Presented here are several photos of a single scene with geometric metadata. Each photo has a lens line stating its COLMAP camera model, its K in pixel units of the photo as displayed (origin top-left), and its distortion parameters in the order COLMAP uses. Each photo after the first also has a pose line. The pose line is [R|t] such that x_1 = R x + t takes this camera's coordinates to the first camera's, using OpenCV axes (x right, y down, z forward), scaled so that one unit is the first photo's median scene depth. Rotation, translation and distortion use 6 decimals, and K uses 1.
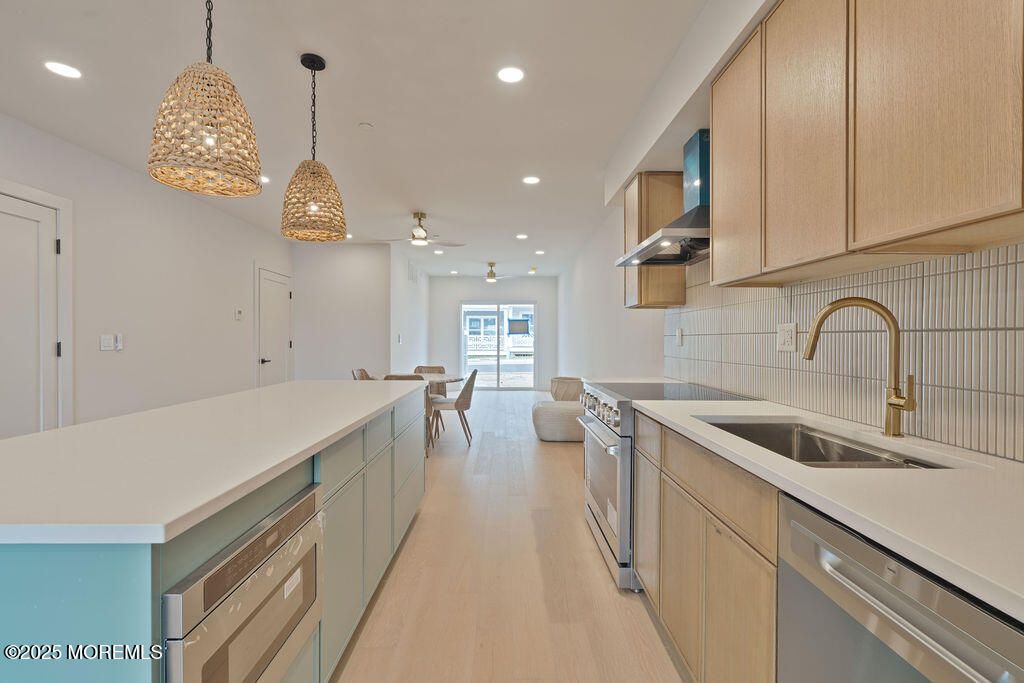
lens RADIAL K [[468.8, 0, 522.4], [0, 468.8, 342.6], [0, 0, 1]] dist [-0.004956, 0.001525]
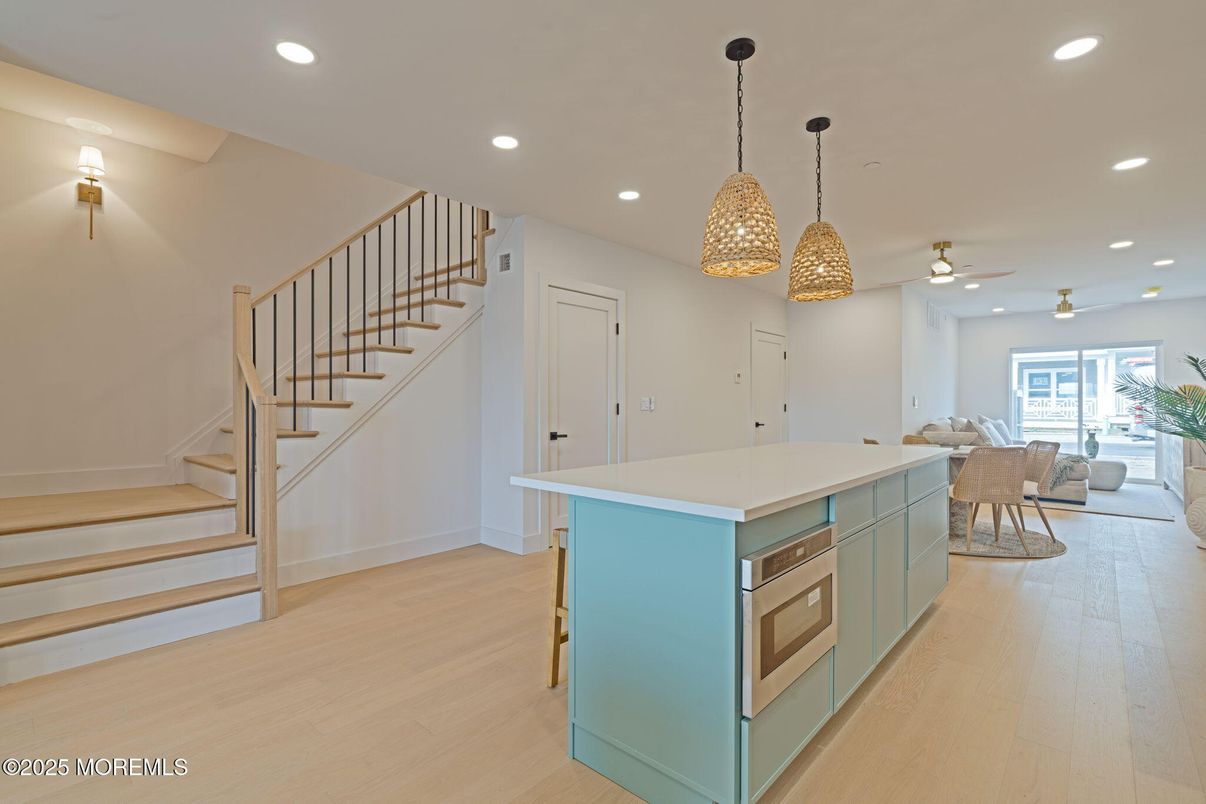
lens RADIAL K [[552.1, 0, 594.3], [0, 552.1, 401.6], [0, 0, 1]] dist [-0.004956, 0.001525]
pose [[0.709375, -0.002987, -0.704825, 0.027876], [-0.005399, 0.999939, -0.009671, 0.007951], [0.704810, 0.010666, 0.709316, -0.105214]]
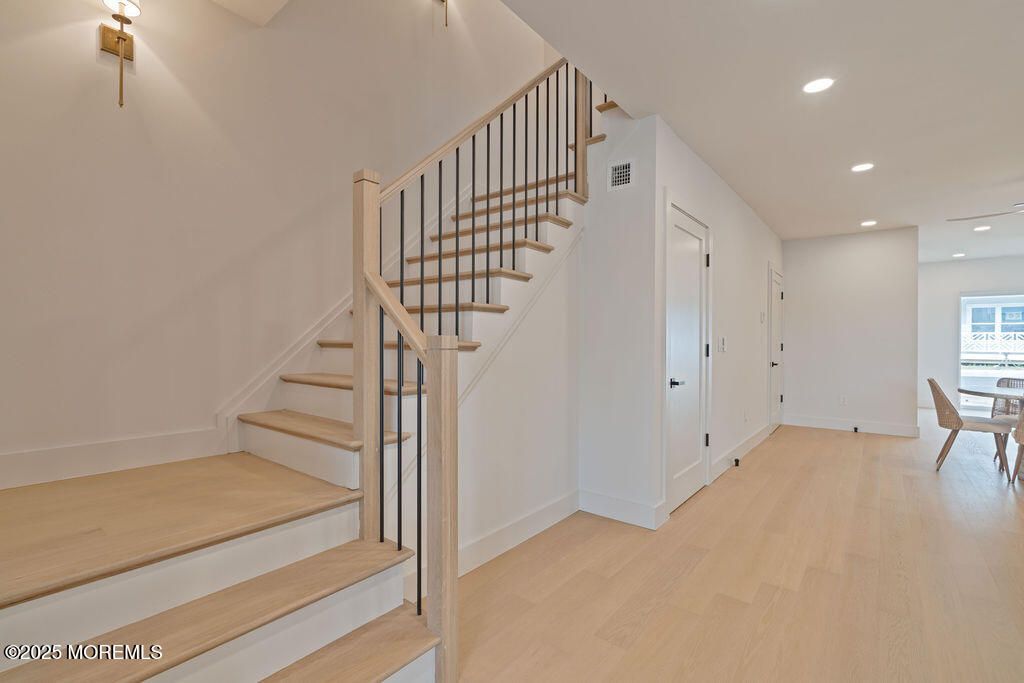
lens RADIAL K [[468.8, 0, 509.5], [0, 468.8, 340.2], [0, 0, 1]] dist [-0.004956, 0.001525]
pose [[0.751752, 0.001157, -0.659445, -0.511032], [-0.008384, 0.999934, -0.007803, 0.002281], [0.659392, 0.011395, 0.751713, -0.153956]]
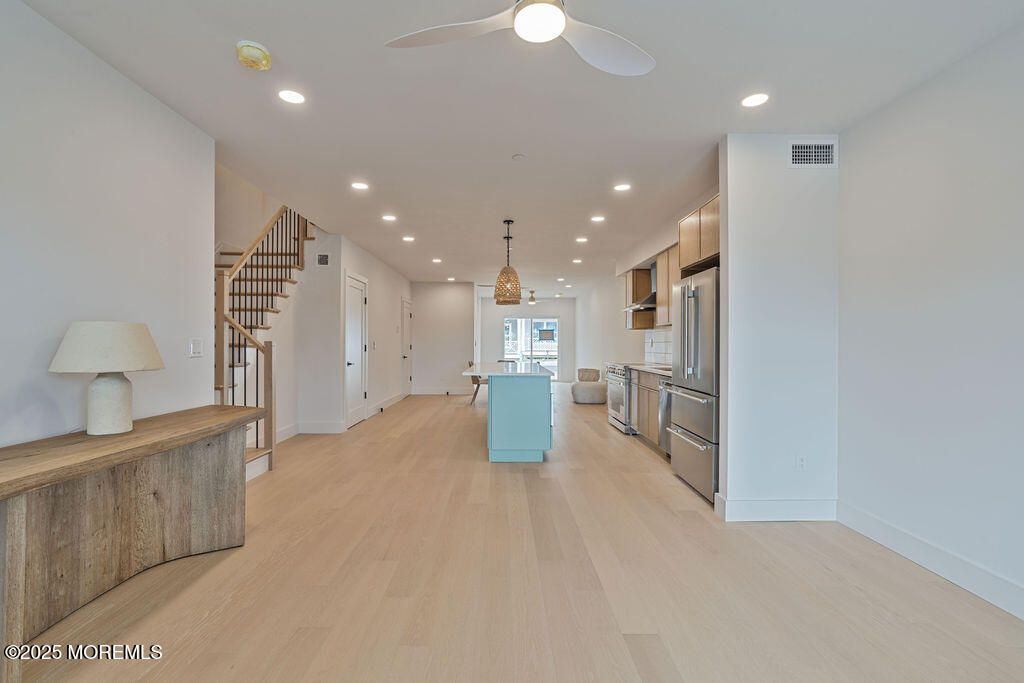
lens RADIAL K [[468.8, 0, 514.3], [0, 468.8, 343.3], [0, 0, 1]] dist [-0.004956, 0.001525]
pose [[0.999849, -0.000267, -0.017364, -0.221979], [0.000073, 0.999938, -0.011178, 0.013971], [0.017366, 0.011175, 0.999787, -0.997836]]
